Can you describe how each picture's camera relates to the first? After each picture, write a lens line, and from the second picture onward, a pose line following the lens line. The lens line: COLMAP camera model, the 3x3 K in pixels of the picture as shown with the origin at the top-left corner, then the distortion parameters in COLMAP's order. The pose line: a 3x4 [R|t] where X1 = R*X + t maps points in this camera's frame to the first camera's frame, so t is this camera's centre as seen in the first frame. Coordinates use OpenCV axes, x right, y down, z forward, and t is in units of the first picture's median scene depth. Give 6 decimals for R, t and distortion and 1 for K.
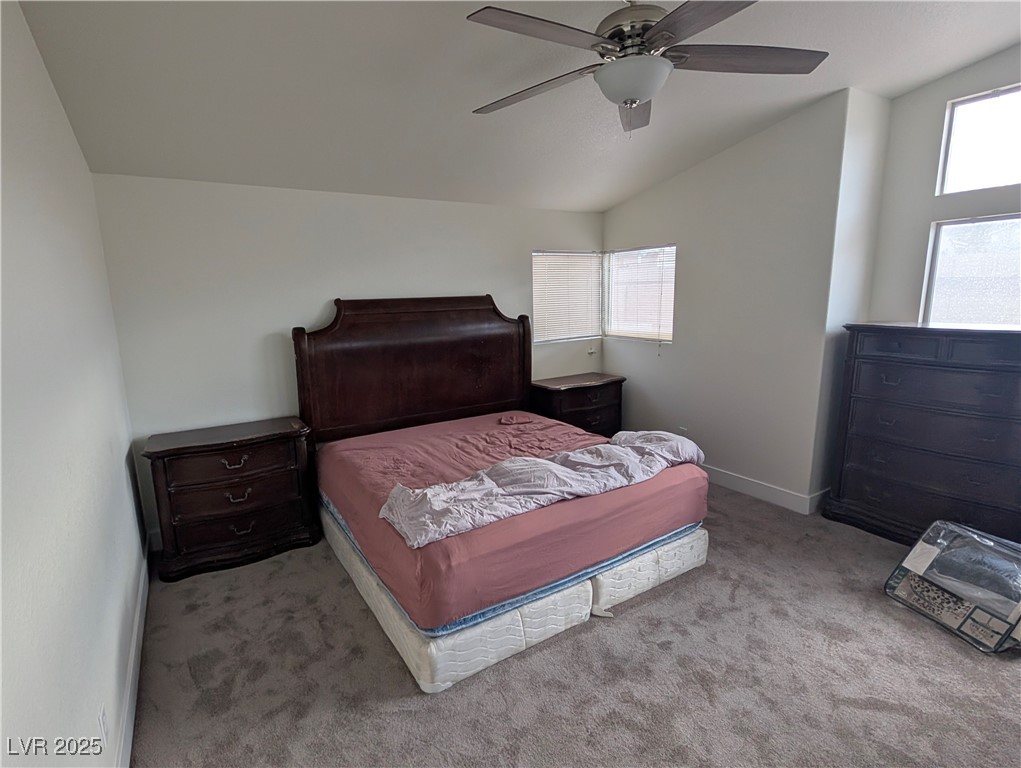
lens RADIAL K [[511.5, 0, 511.8], [0, 511.5, 376.9], [0, 0, 1]] dist [0.121383, -0.037960]
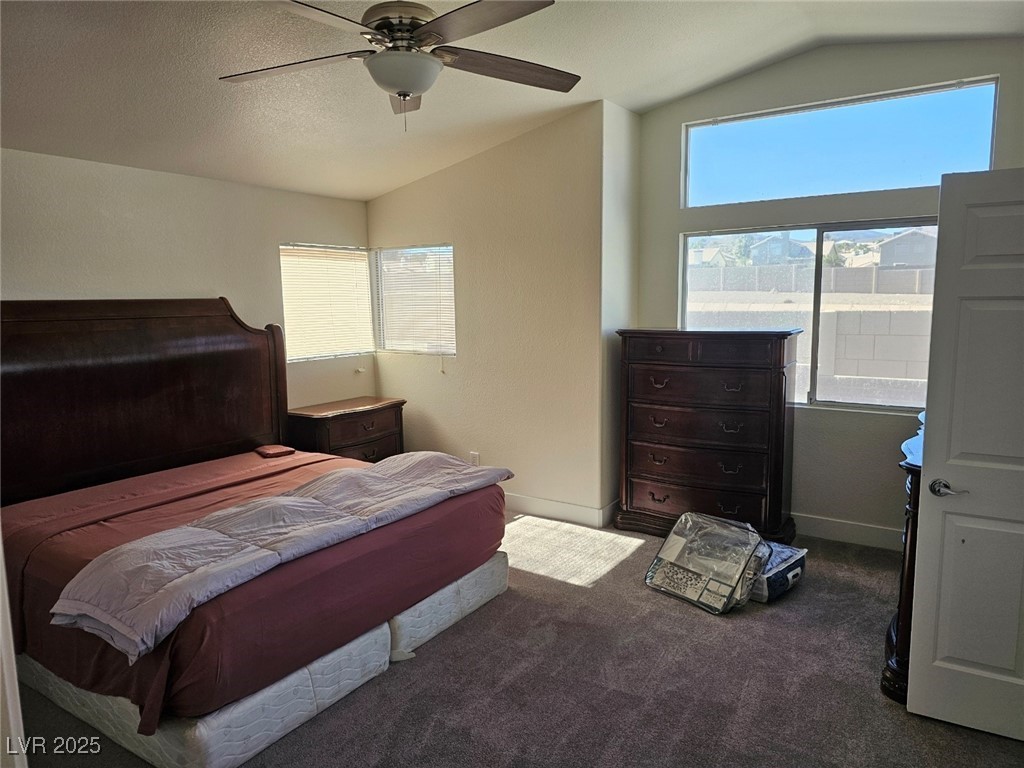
lens RADIAL K [[693.3, 0, 503.0], [0, 693.3, 378.2], [0, 0, 1]] dist [0.048346, -0.037783]
pose [[0.922123, -0.023771, 0.386165, -0.078252], [0.036730, 0.998981, -0.026212, 0.001336], [-0.385148, 0.038355, 0.922057, -0.130316]]
